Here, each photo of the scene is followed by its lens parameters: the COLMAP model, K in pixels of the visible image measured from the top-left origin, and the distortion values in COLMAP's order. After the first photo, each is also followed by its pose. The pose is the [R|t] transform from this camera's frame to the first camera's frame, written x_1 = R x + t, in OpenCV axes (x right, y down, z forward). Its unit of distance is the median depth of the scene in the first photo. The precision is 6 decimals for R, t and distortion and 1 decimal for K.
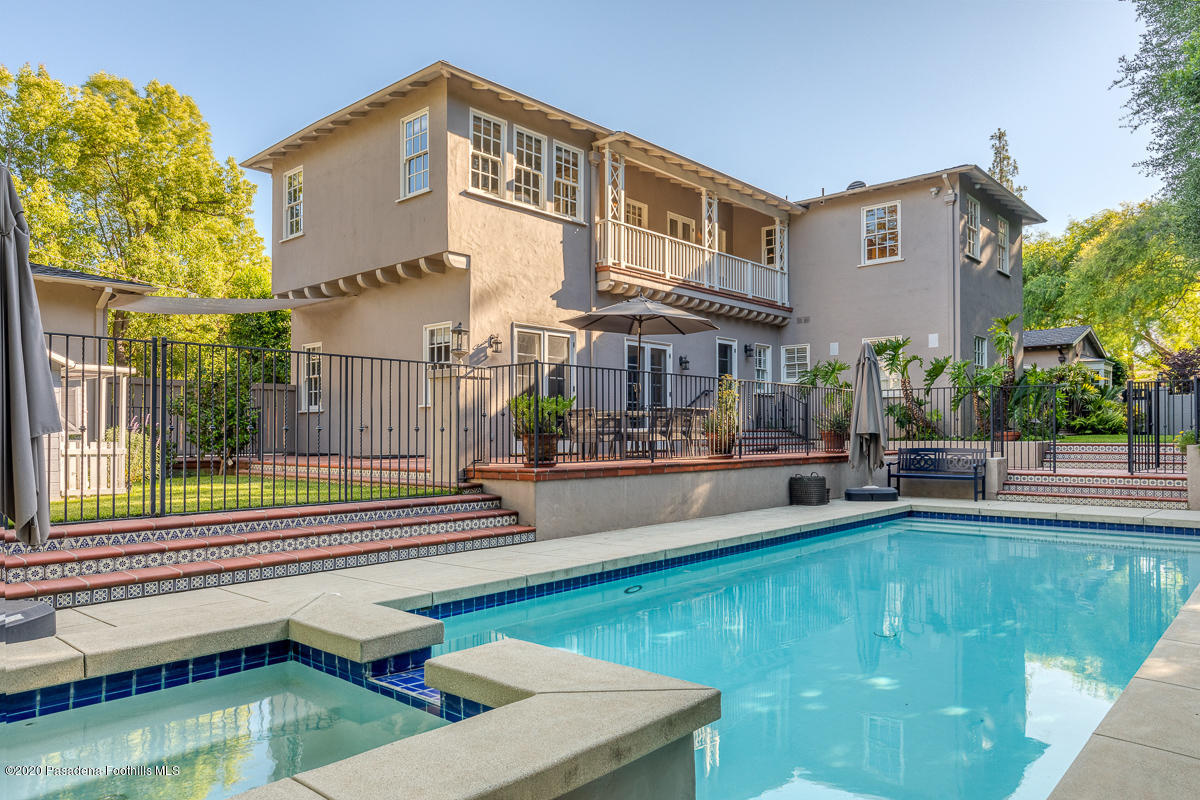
lens RADIAL K [[812.3, 0, 597.4], [0, 812.3, 409.8], [0, 0, 1]] dist [0.009135, -0.010724]
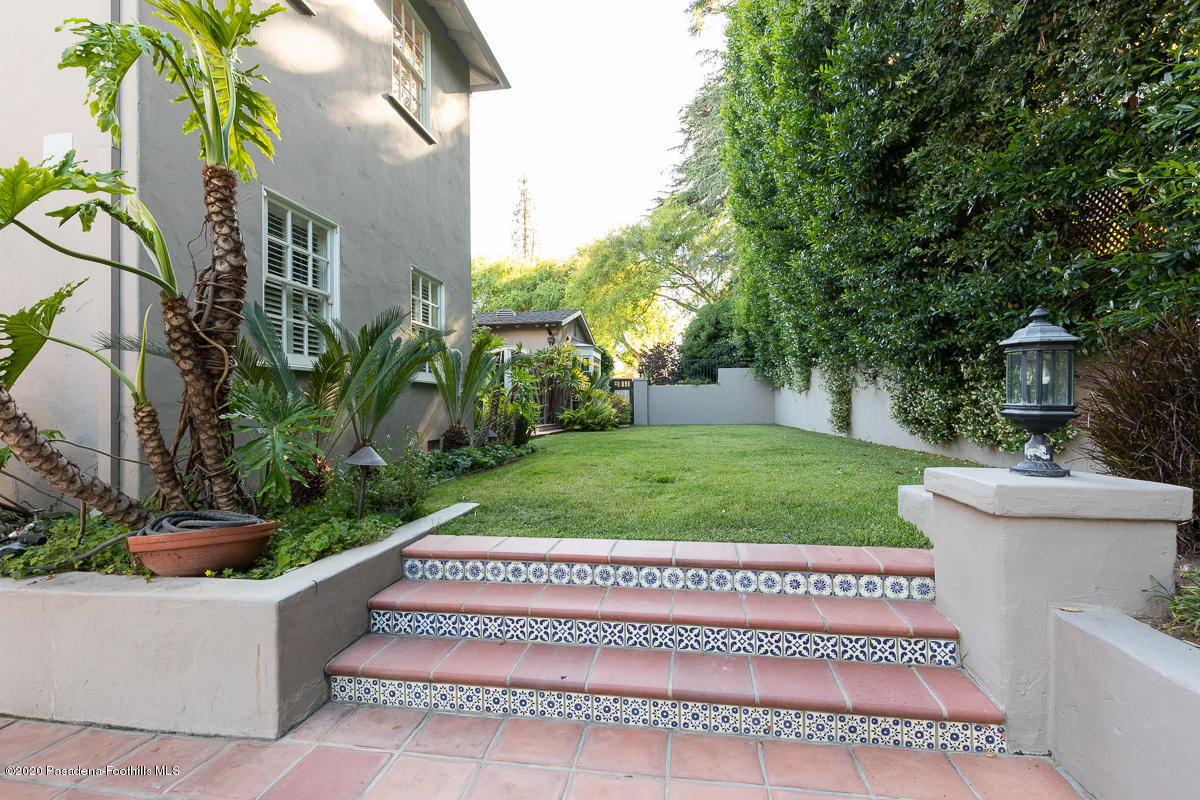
lens RADIAL K [[541.8, 0, 601.3], [0, 541.8, 402.3], [0, 0, 1]] dist [-0.003778, -0.000576]
pose [[0.842194, -0.005968, 0.539142, 0.306737], [0.001282, 0.999958, 0.009067, -0.002965], [-0.539174, -0.006945, 0.842166, 0.490919]]
